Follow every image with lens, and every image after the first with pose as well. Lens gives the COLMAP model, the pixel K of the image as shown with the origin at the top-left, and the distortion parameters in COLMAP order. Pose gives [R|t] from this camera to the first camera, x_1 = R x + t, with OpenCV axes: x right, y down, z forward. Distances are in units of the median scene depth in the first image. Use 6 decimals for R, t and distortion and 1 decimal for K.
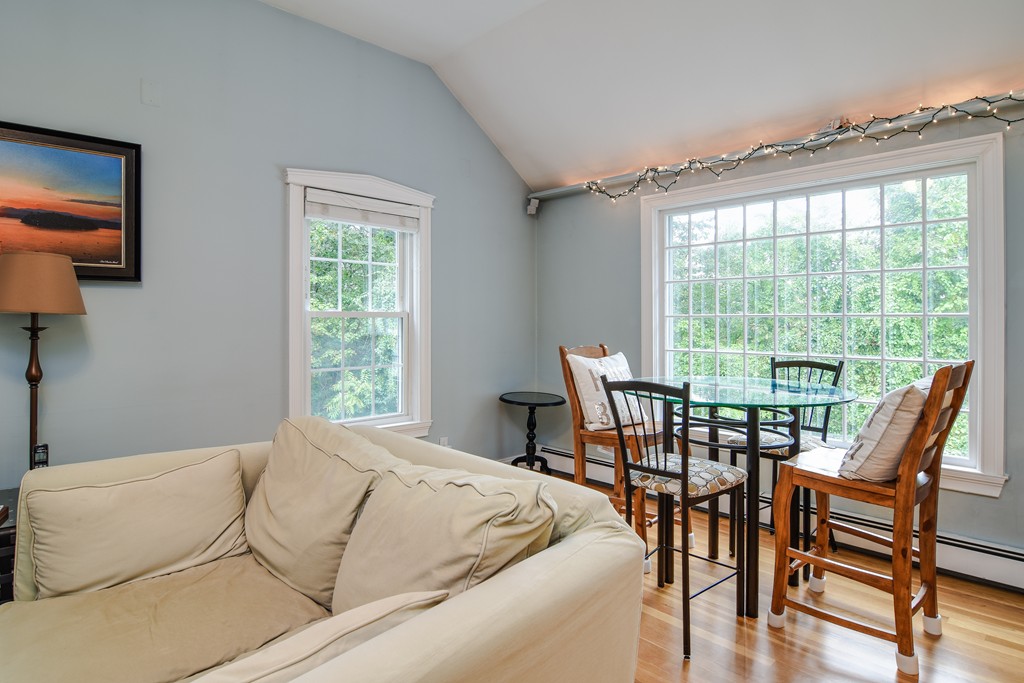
lens RADIAL K [[563.3, 0, 512.3], [0, 563.3, 318.3], [0, 0, 1]] dist [-0.013443, -0.003756]
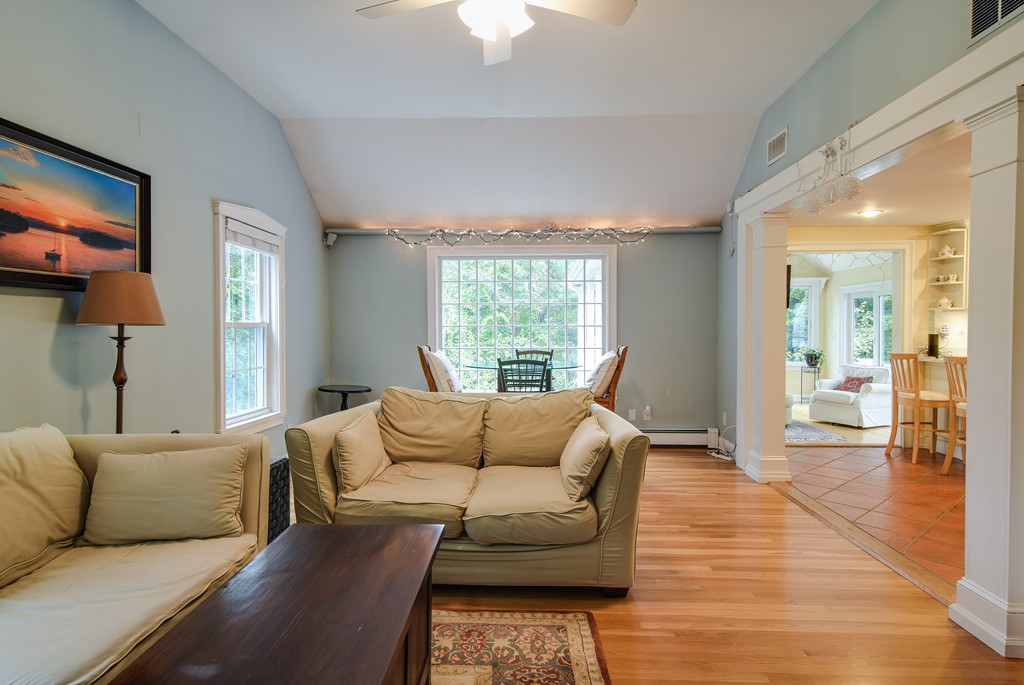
lens RADIAL K [[563.3, 0, 508.2], [0, 563.3, 336.8], [0, 0, 1]] dist [-0.013443, -0.003756]
pose [[0.723665, -0.013153, 0.690026, -0.936117], [0.000523, 0.999829, 0.018509, -0.004039], [-0.690151, -0.013034, 0.723548, -0.329624]]
